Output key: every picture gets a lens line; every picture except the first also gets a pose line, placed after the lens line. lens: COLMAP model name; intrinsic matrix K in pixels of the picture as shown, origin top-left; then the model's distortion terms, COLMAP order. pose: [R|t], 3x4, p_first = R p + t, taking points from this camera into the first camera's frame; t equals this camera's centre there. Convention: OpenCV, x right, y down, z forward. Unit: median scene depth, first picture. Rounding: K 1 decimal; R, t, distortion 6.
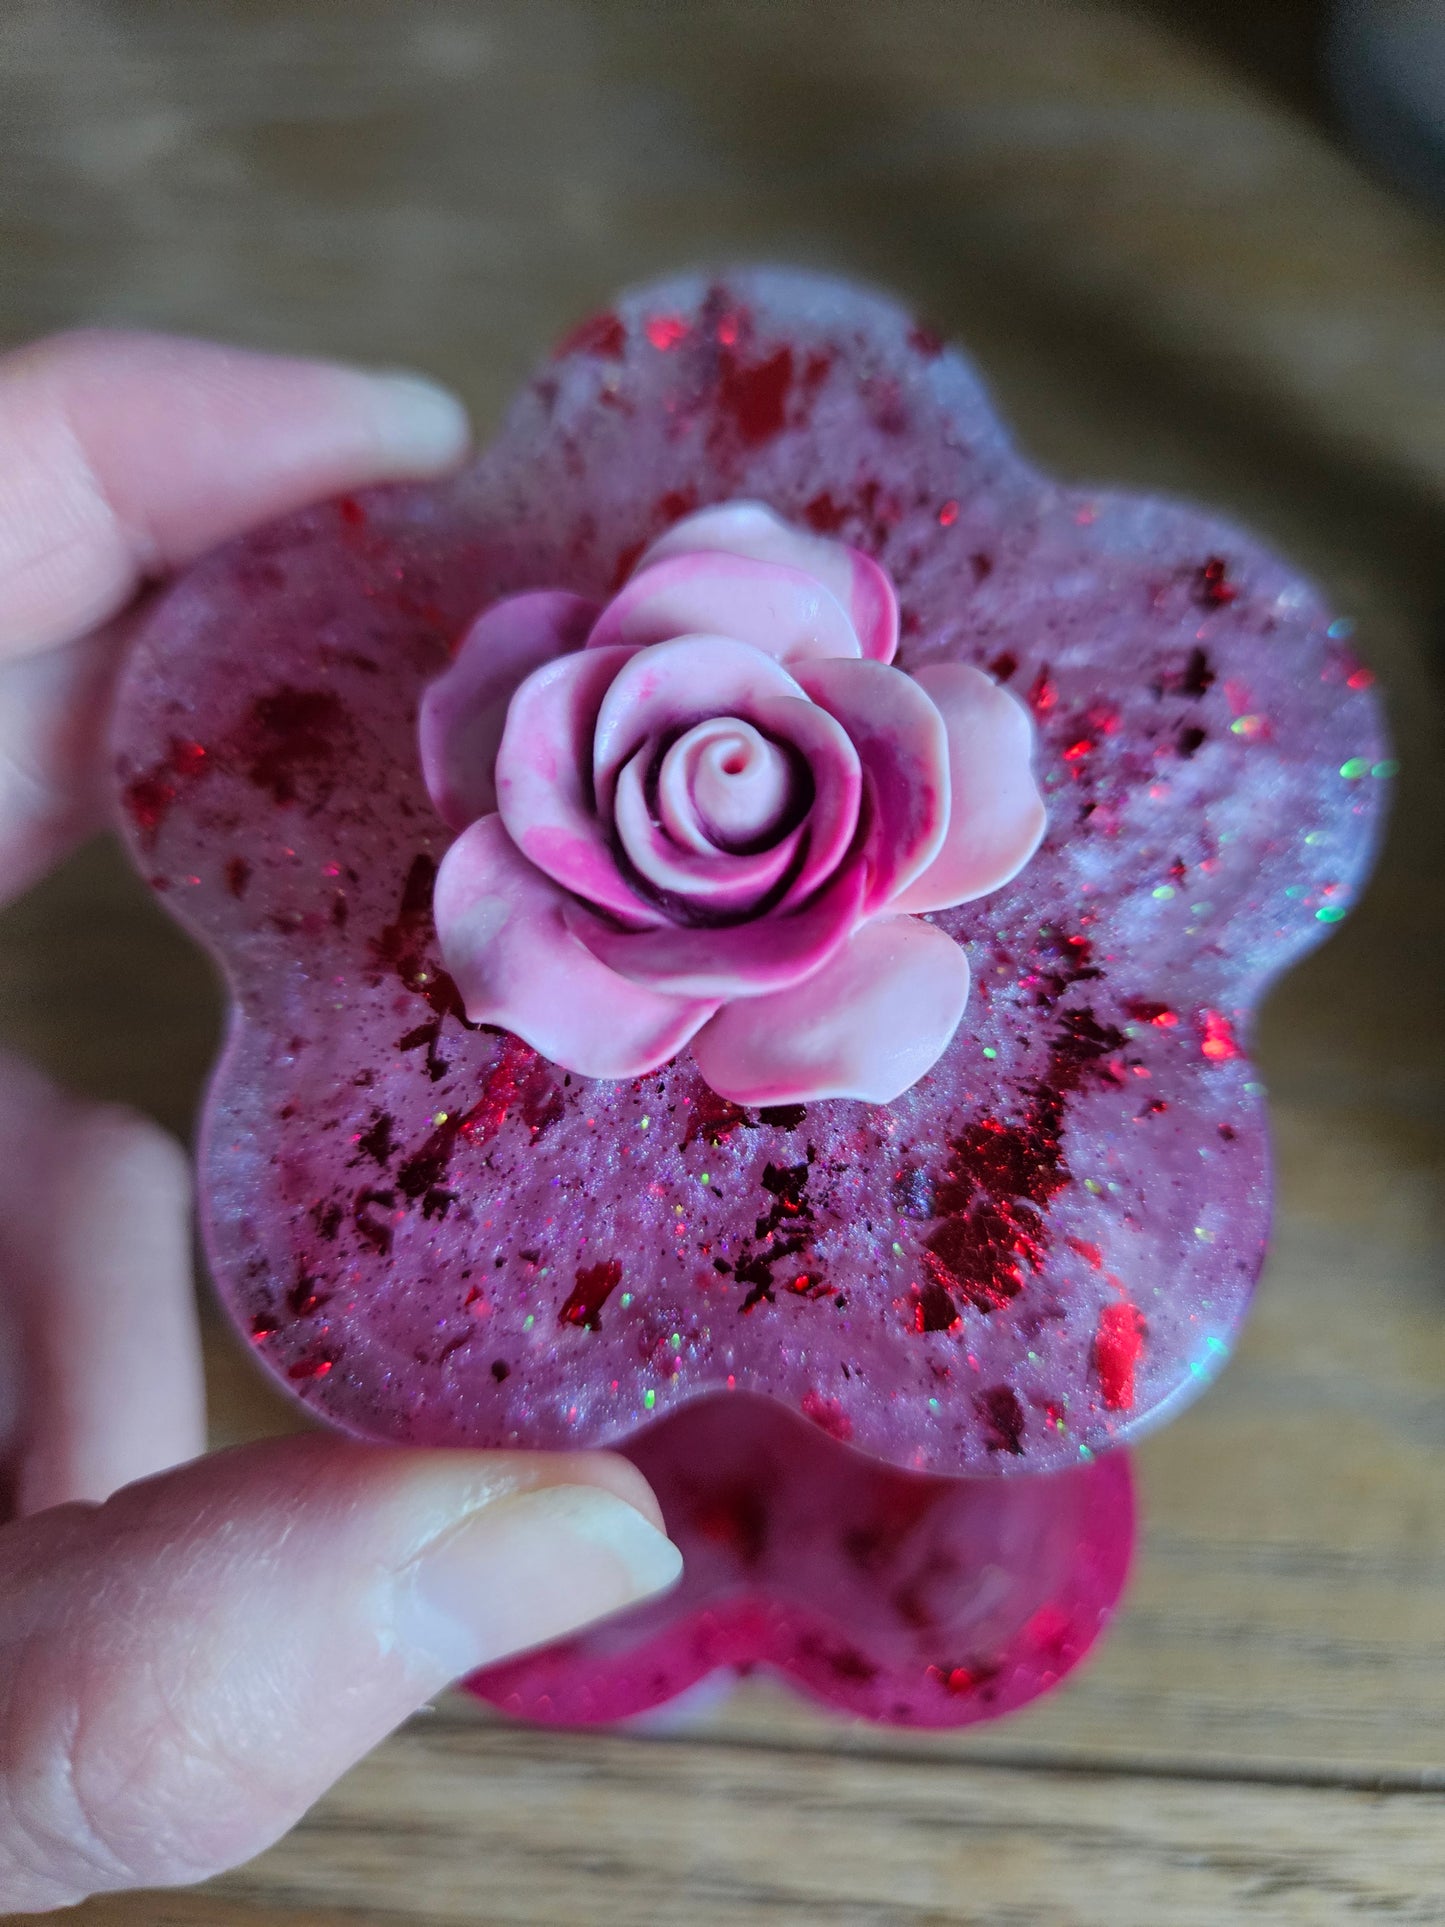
lens RADIAL K [[1437.3, 0, 725.6], [0, 1437.3, 956.8], [0, 0, 1]] dist [-0.054259, 0.007650]
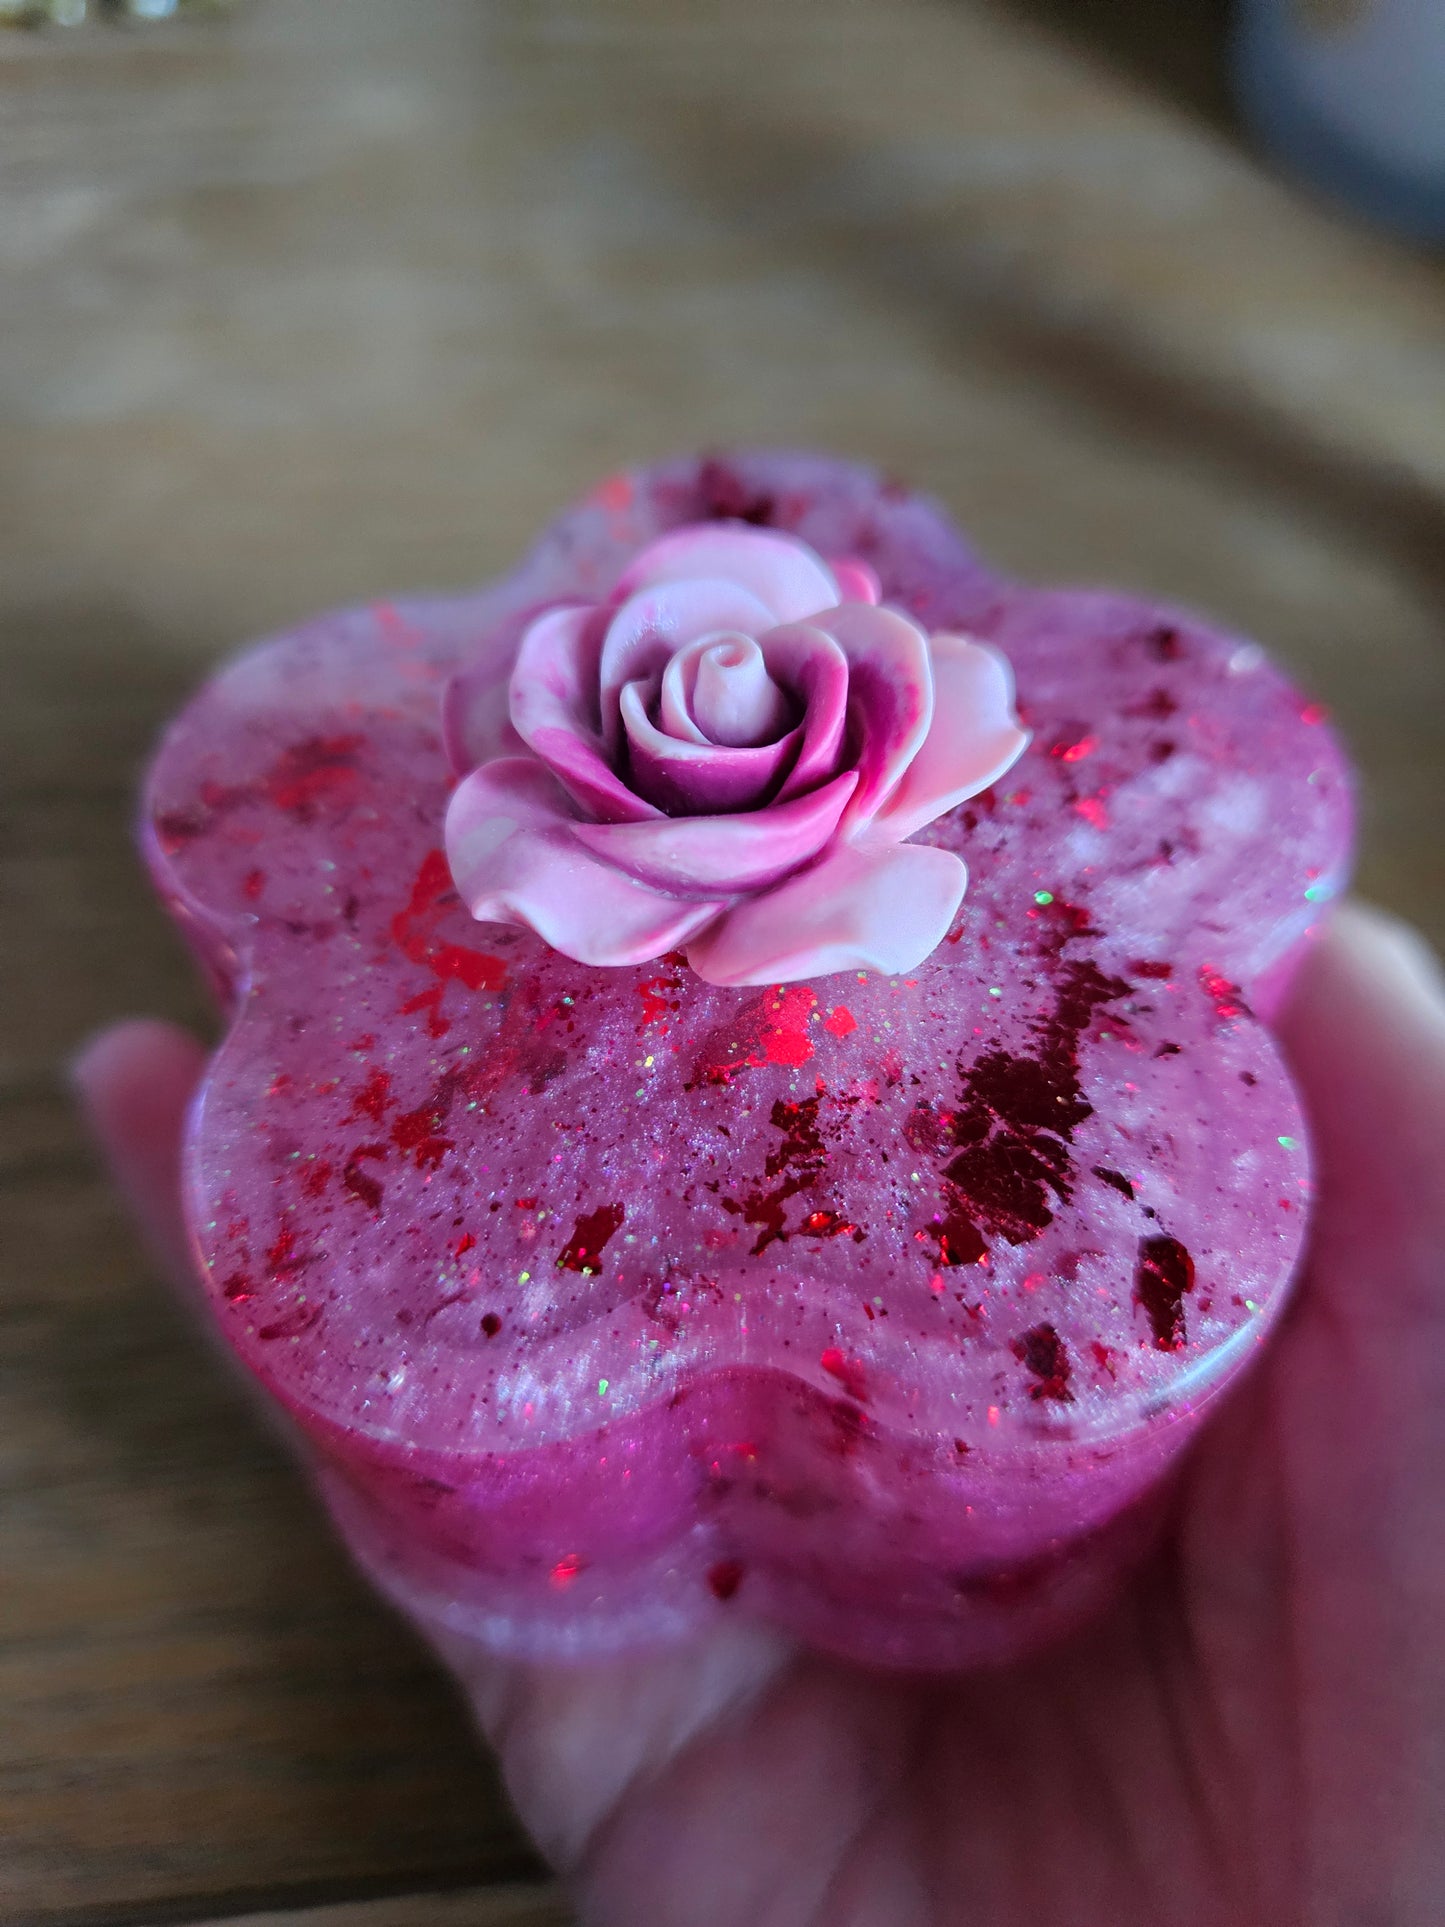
lens RADIAL K [[1447.7, 0, 729.8], [0, 1447.7, 970.5], [0, 0, 1]] dist [-0.063142, -0.001676]
pose [[0.999707, -0.023995, -0.003055, 0.003312], [0.021272, 0.932245, -0.361202, 0.408387], [0.011515, 0.361031, 0.932483, 0.060350]]
